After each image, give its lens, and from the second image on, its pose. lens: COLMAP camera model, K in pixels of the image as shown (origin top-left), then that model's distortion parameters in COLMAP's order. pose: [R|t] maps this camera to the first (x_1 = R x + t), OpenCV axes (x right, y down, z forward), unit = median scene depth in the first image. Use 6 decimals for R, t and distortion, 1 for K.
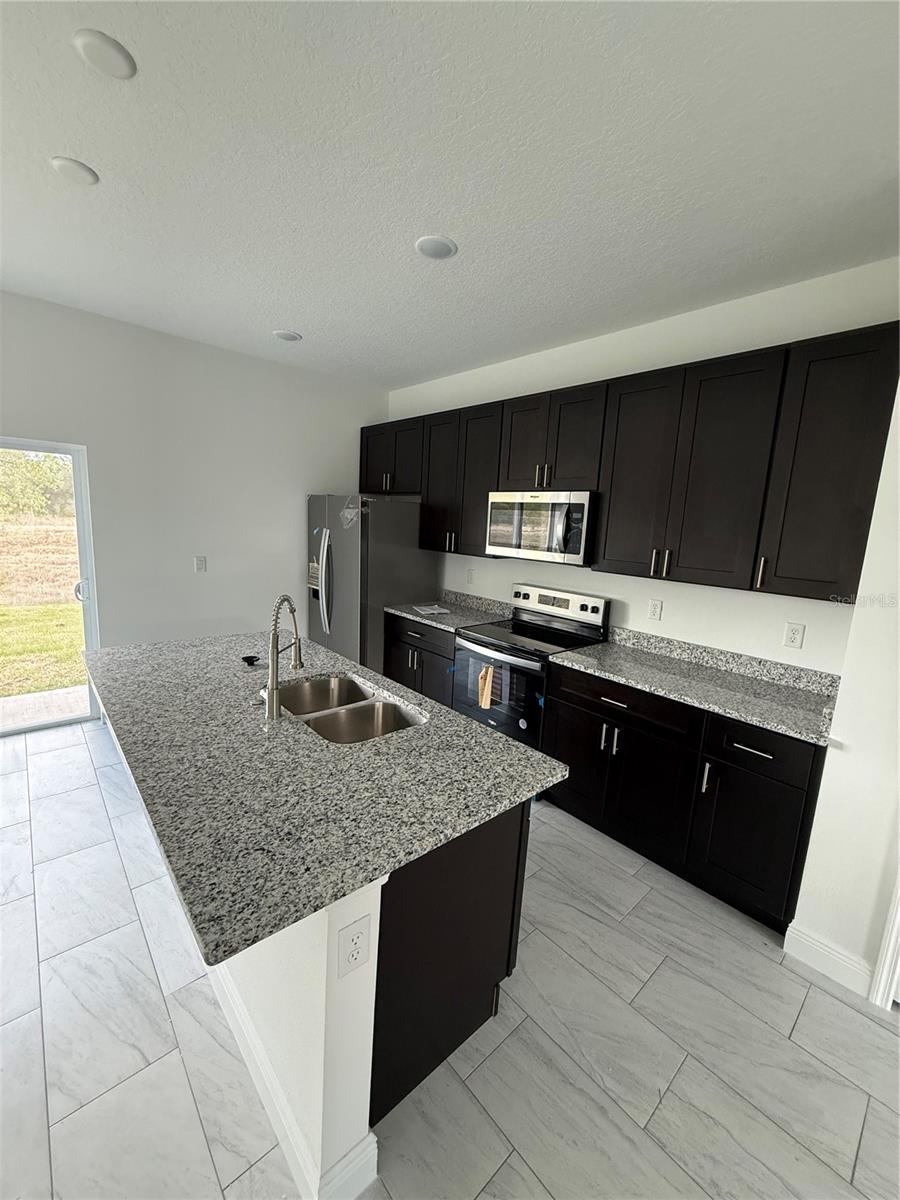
lens RADIAL K [[477.3, 0, 451.9], [0, 477.3, 597.2], [0, 0, 1]] dist [-0.001433, -0.000012]
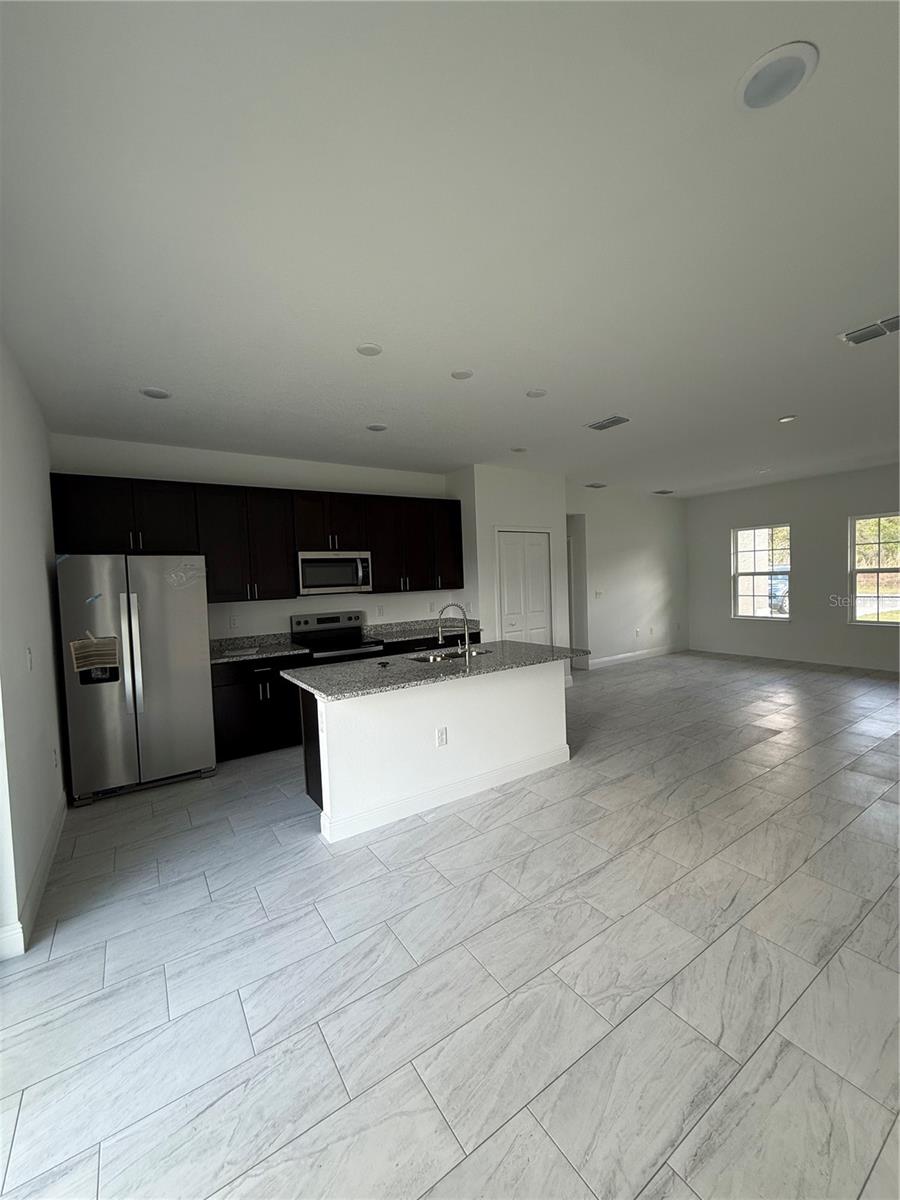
lens RADIAL K [[477.3, 0, 451.9], [0, 477.3, 597.2], [0, 0, 1]] dist [-0.001433, -0.000012]
pose [[0.135782, -0.098338, 0.985846, -1.743829], [0.207499, 0.975816, 0.068759, -0.122882], [-0.968766, 0.195226, 0.152903, 0.493386]]
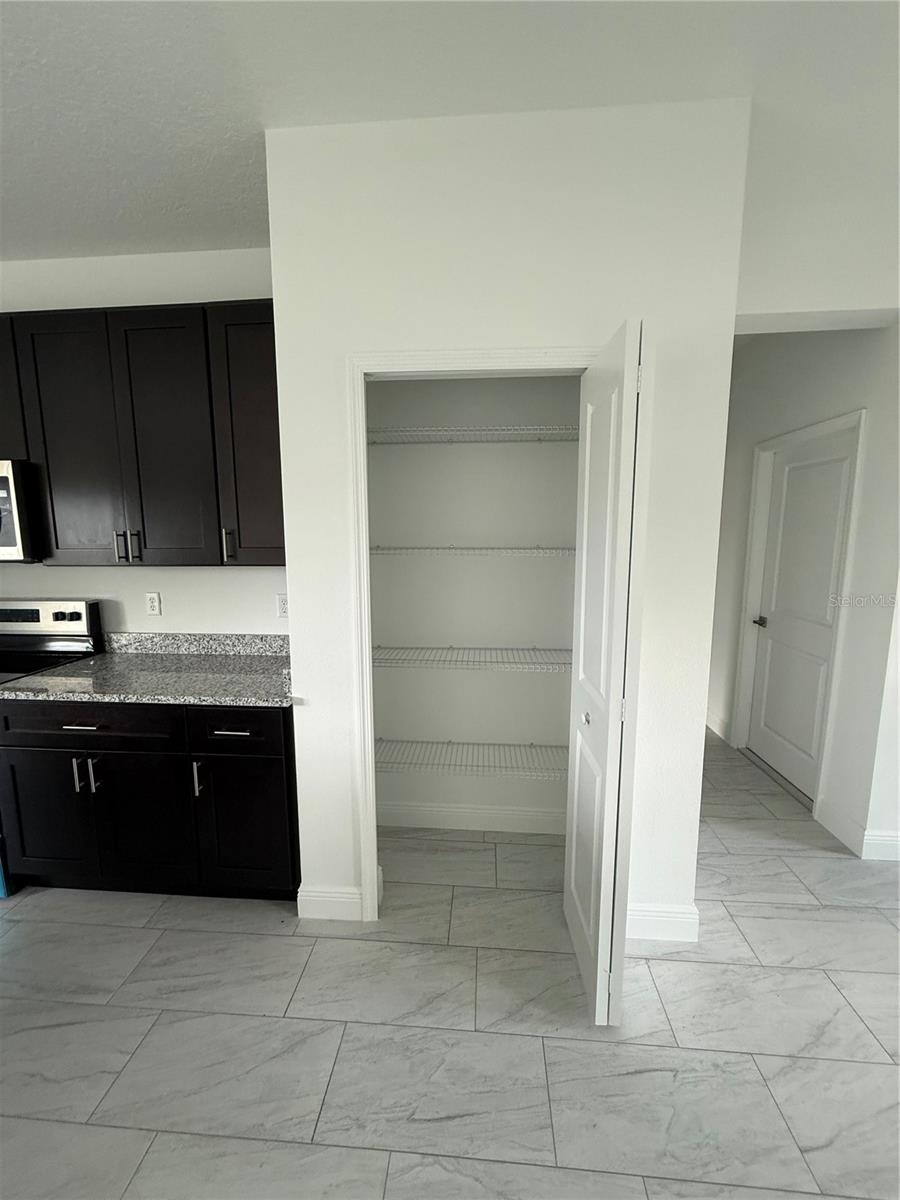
lens RADIAL K [[477.3, 0, 451.9], [0, 477.3, 597.2], [0, 0, 1]] dist [-0.001433, -0.000012]
pose [[0.721570, -0.147040, 0.676547, 0.283714], [0.152469, 0.986945, 0.051886, 0.062758], [-0.675344, 0.065713, 0.734570, 0.006455]]
